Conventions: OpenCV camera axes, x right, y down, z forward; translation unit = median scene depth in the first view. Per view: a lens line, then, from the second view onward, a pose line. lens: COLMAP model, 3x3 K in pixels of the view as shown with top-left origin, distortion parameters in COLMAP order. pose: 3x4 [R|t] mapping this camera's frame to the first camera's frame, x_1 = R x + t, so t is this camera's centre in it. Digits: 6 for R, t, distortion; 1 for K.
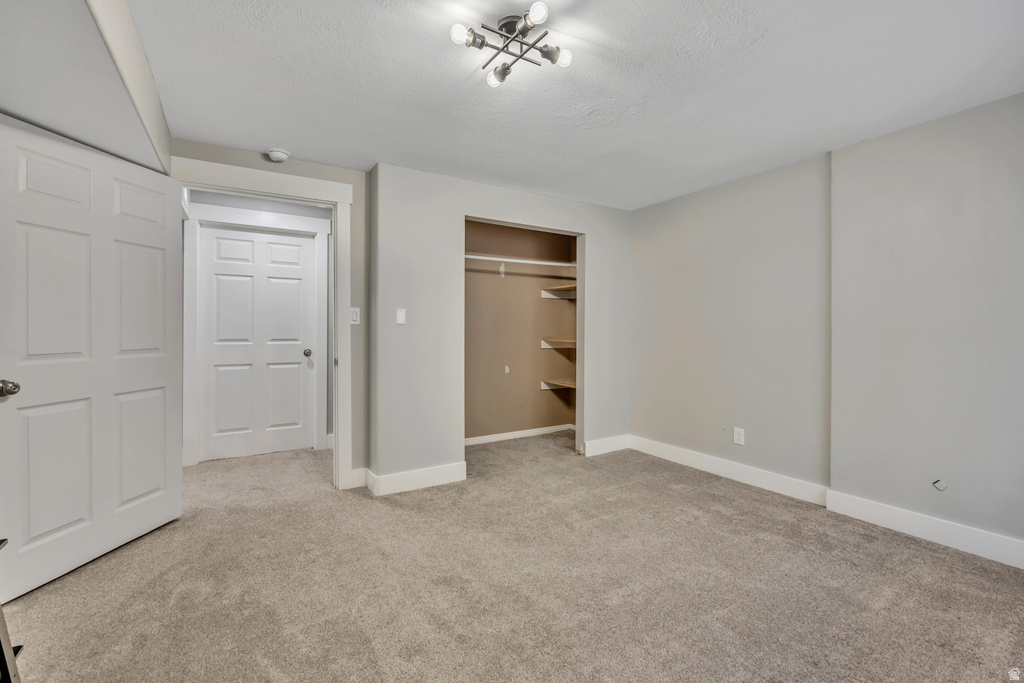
lens RADIAL K [[443.7, 0, 512.9], [0, 443.7, 337.2], [0, 0, 1]] dist [0.000019, 0.000241]
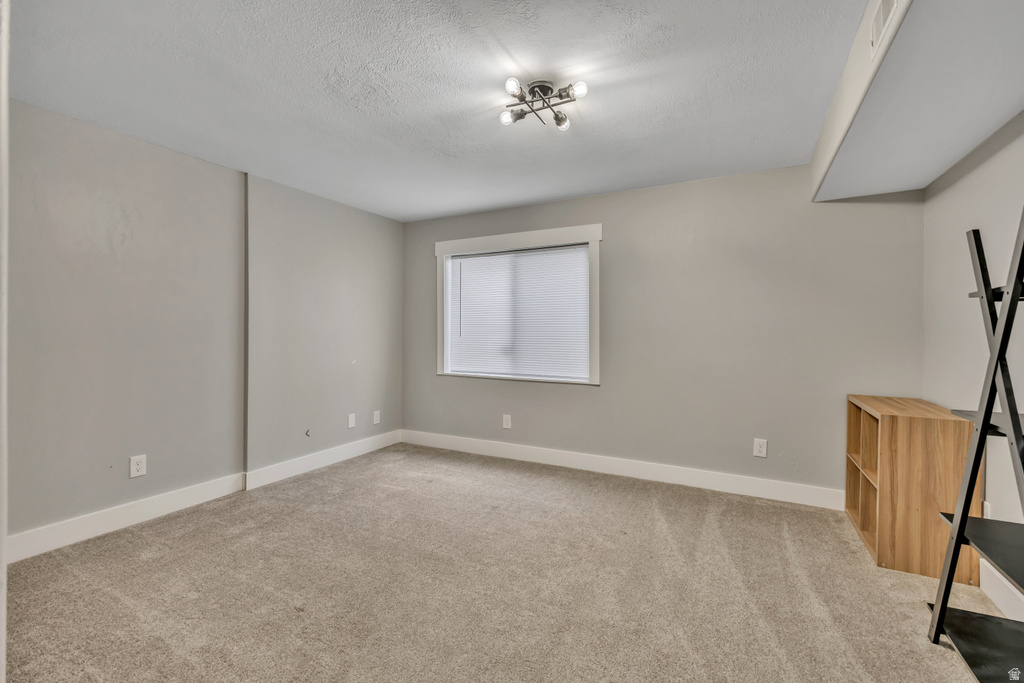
lens RADIAL K [[443.7, 0, 512.3], [0, 443.7, 338.0], [0, 0, 1]] dist [0.000019, 0.000241]
pose [[-0.511622, -0.014067, 0.859096, -0.591572], [0.003167, 0.999828, 0.018257, -0.019333], [-0.859205, 0.012061, -0.511489, 0.971178]]
